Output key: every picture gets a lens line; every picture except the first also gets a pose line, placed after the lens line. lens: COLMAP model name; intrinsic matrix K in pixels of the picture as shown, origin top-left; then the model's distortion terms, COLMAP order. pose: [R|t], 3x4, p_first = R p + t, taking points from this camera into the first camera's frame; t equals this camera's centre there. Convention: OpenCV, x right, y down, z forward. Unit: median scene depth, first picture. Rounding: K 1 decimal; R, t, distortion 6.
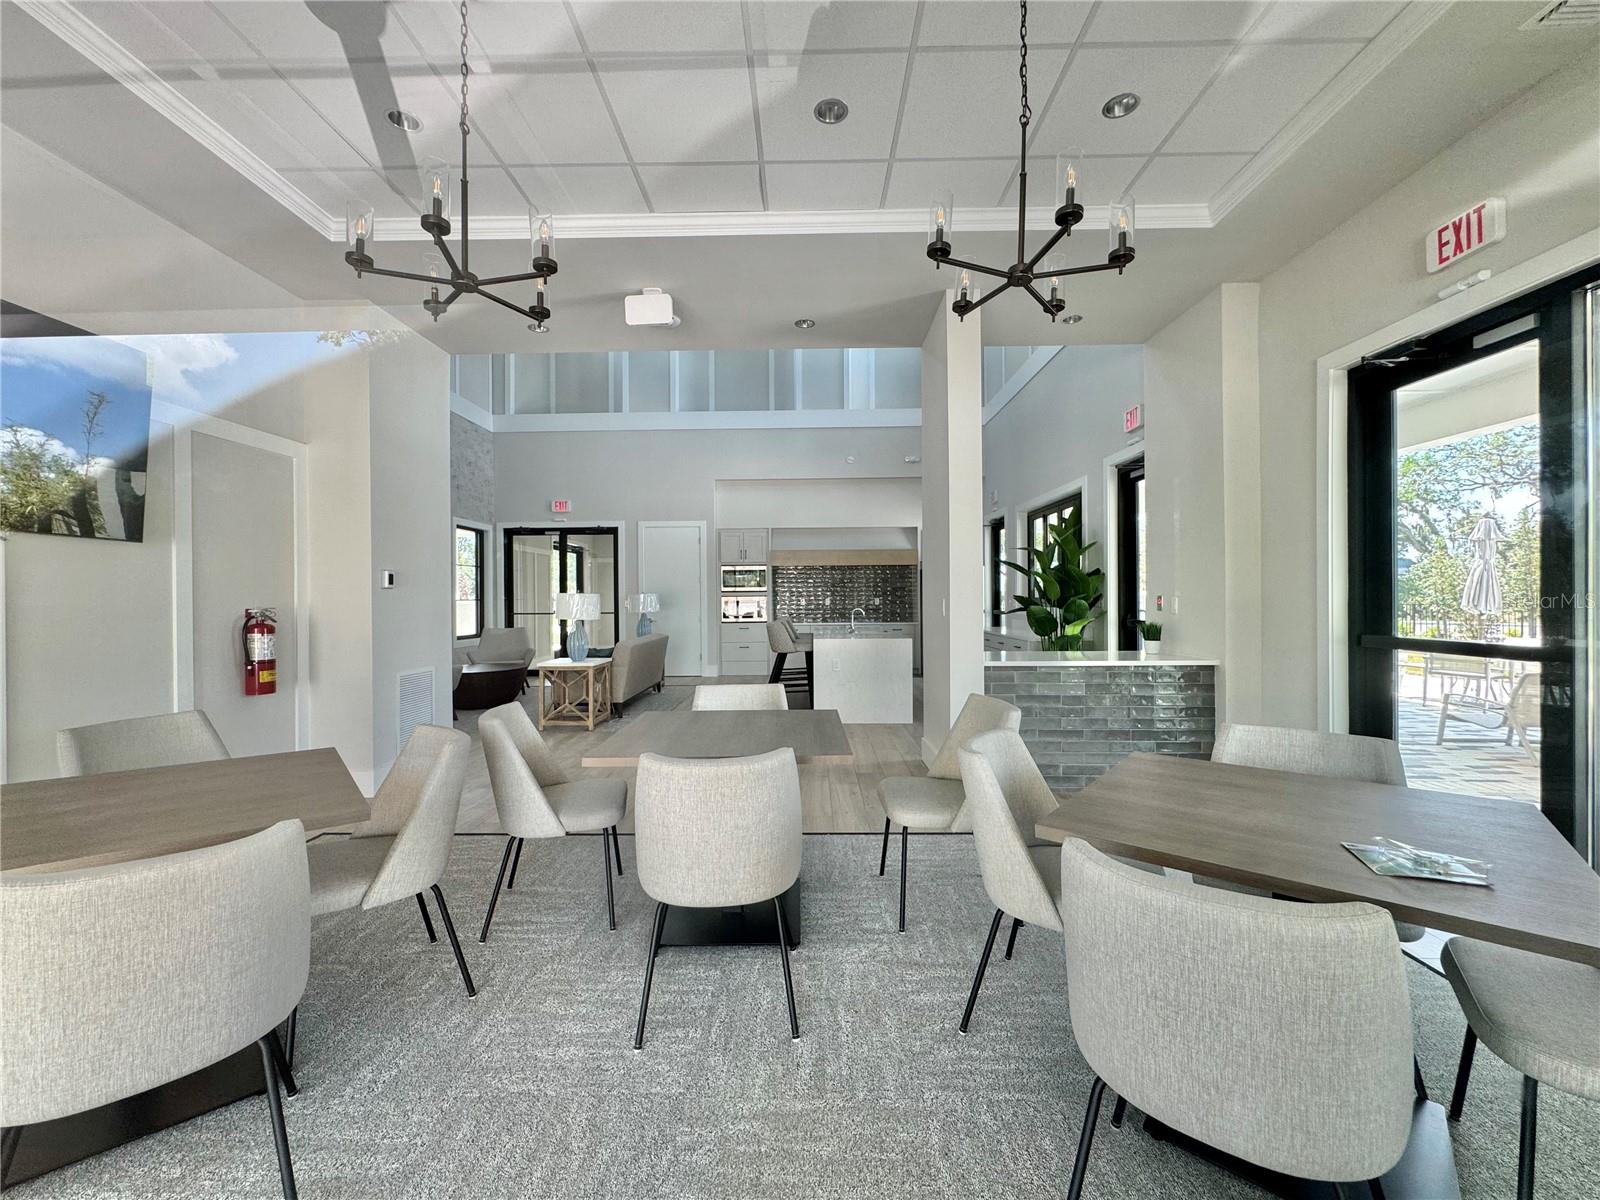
lens RADIAL K [[643.4, 0, 798.4], [0, 643.4, 598.9], [0, 0, 1]] dist [-0.002567, 0.000232]
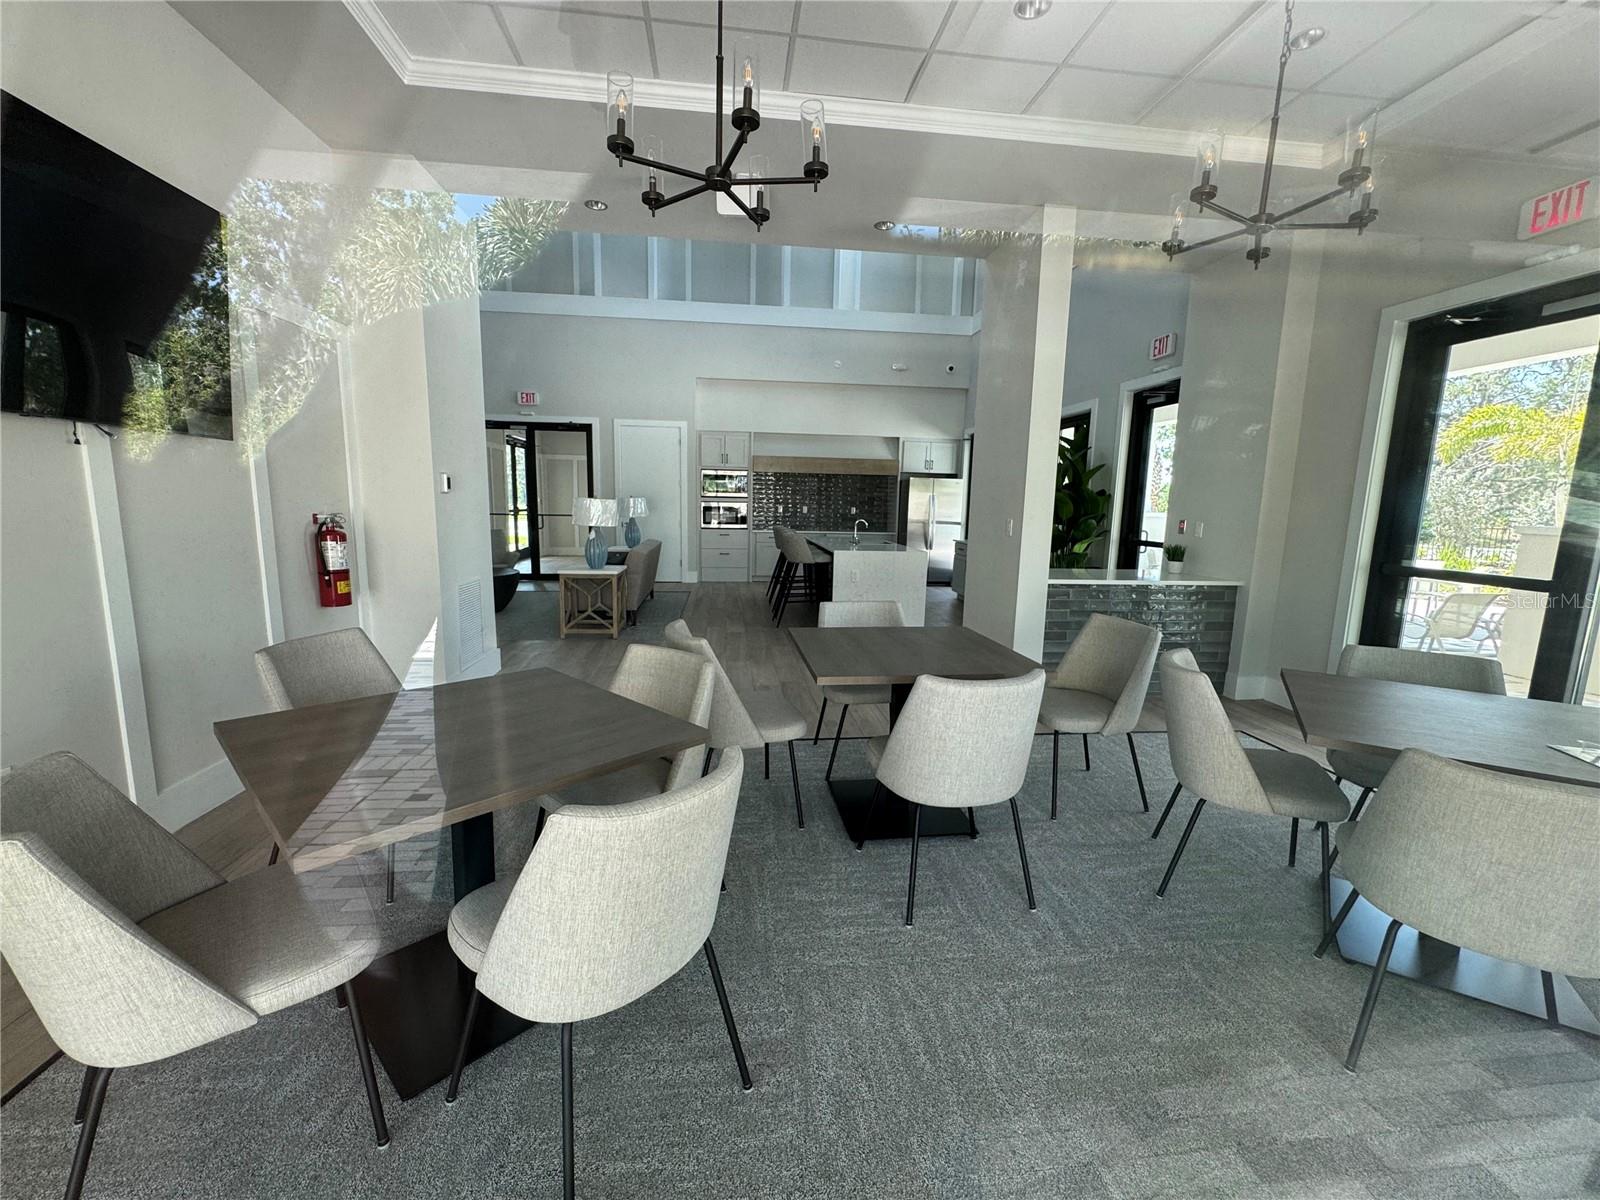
lens RADIAL K [[643.4, 0, 798.4], [0, 643.4, 598.9], [0, 0, 1]] dist [-0.002567, 0.000232]
pose [[0.990969, 0.008990, 0.133787, -0.193284], [-0.029057, 0.988439, 0.148808, -0.013760], [-0.130903, -0.151351, 0.979774, -0.004874]]
